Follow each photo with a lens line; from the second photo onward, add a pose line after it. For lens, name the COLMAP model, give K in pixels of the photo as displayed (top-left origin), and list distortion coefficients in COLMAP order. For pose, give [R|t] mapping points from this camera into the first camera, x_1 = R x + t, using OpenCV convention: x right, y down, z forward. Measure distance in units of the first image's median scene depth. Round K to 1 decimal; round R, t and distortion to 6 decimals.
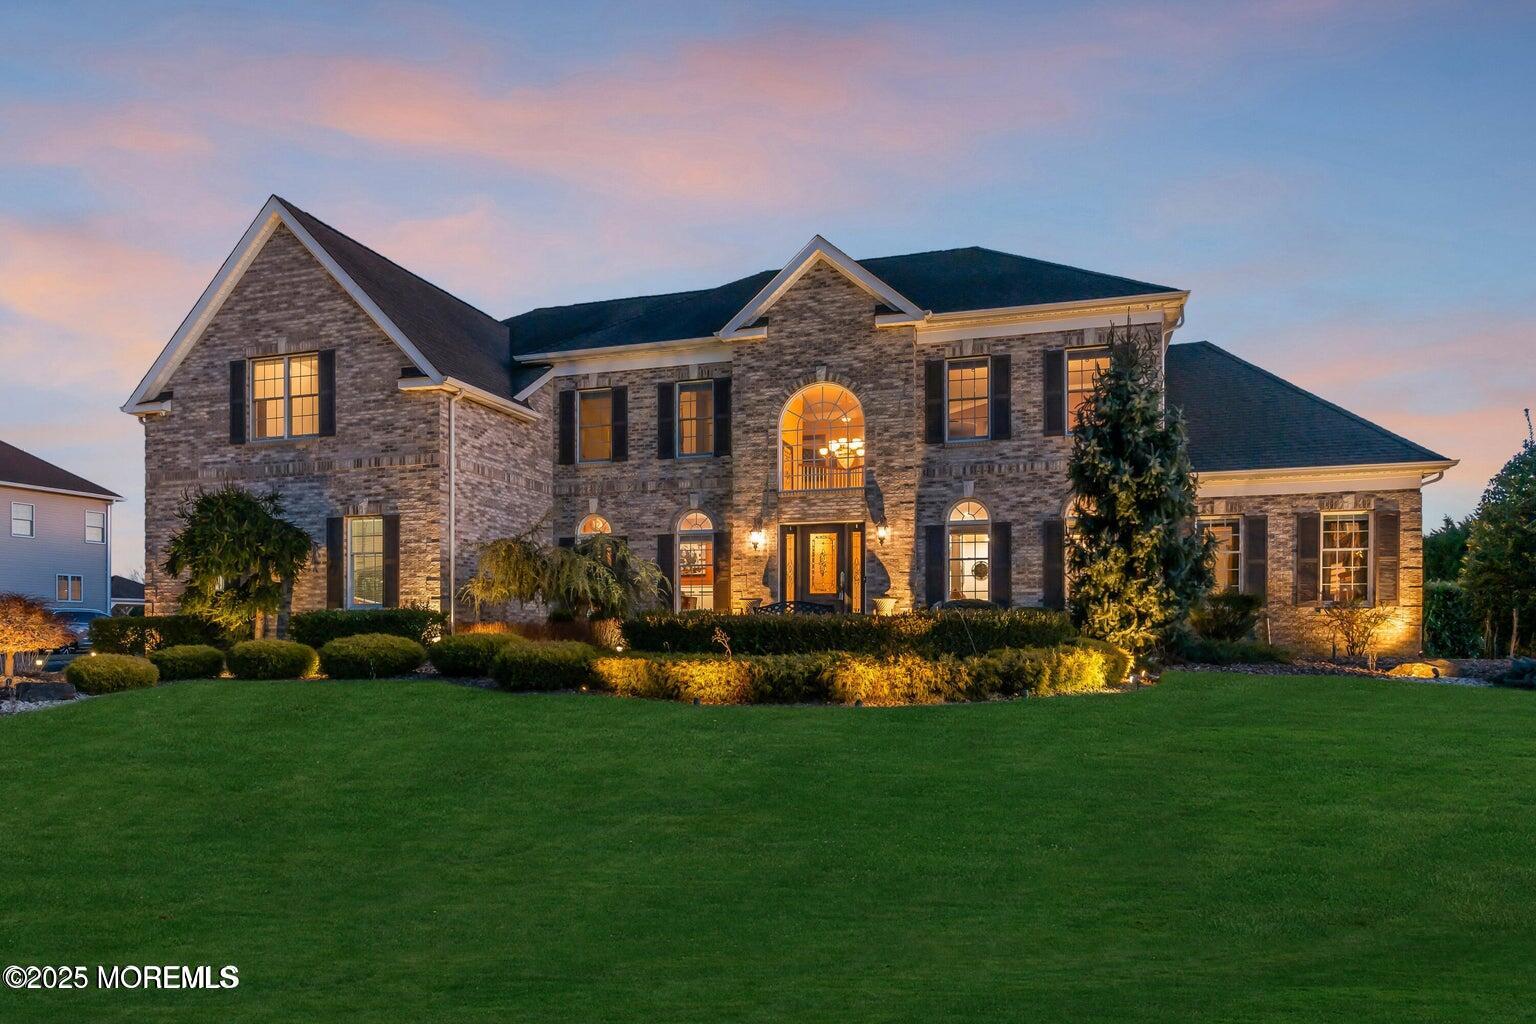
lens RADIAL K [[691.3, 0, 768.0], [0, 691.3, 512.0], [0, 0, 1]] dist [-0.001936, -0.000098]
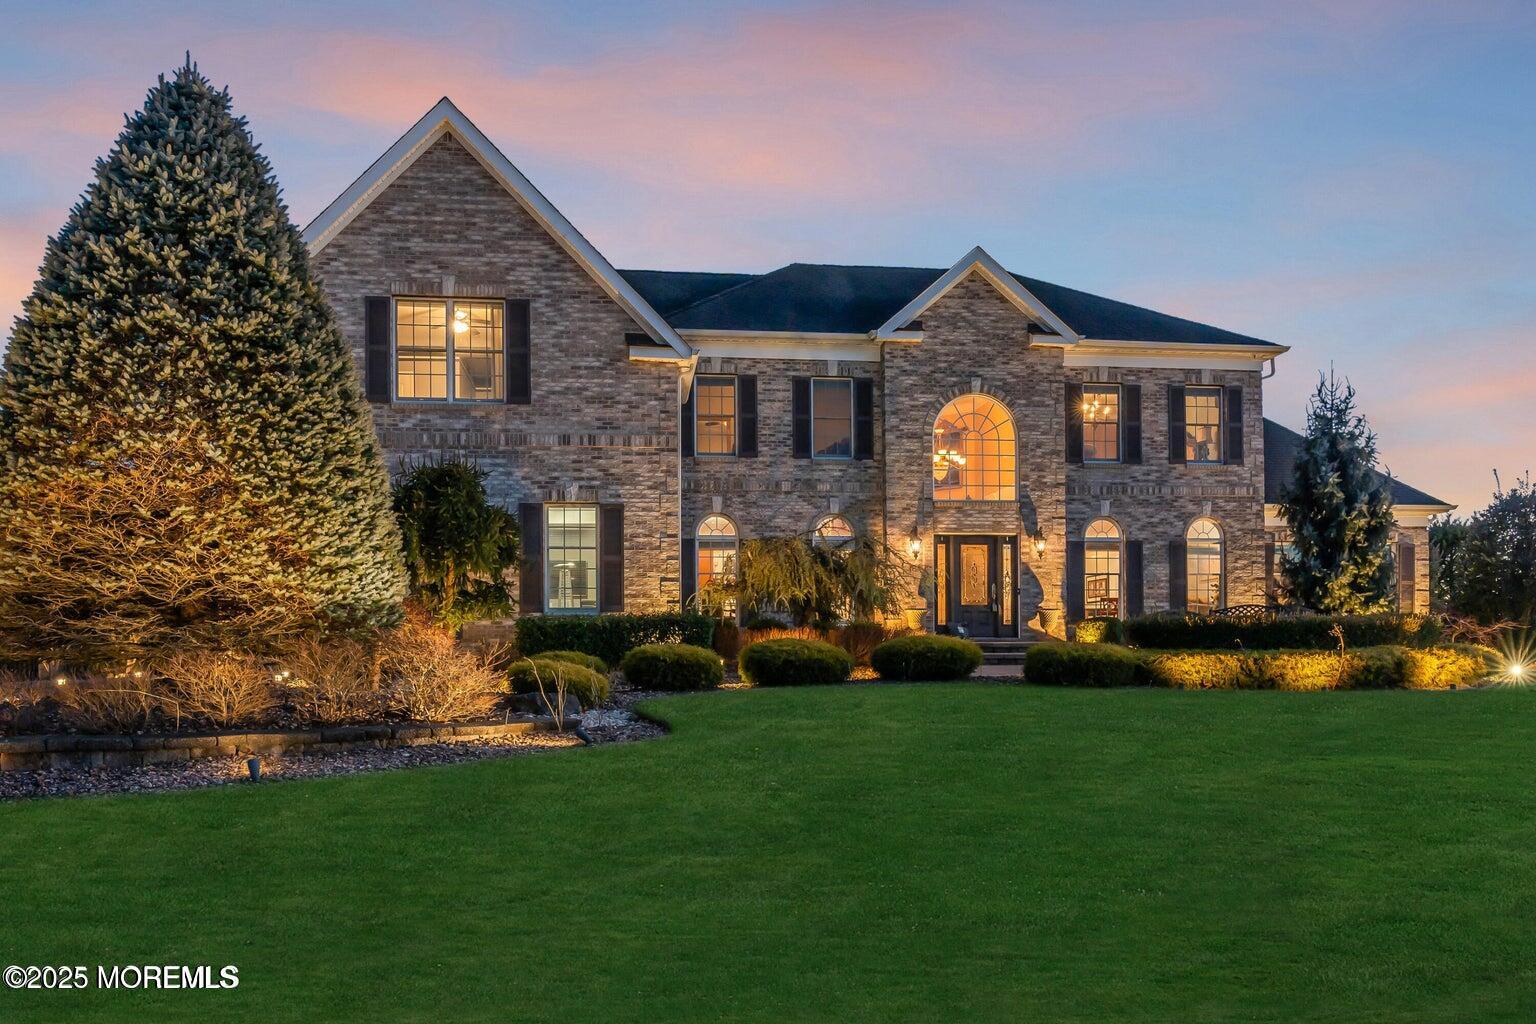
lens RADIAL K [[758.4, 0, 768.4], [0, 758.4, 521.1], [0, 0, 1]] dist [-0.002426, -0.000224]
pose [[0.954472, 0.046902, 0.294589, -0.544646], [-0.045646, 0.998896, -0.011140, 0.023456], [-0.294786, -0.002814, 0.955559, 0.042194]]
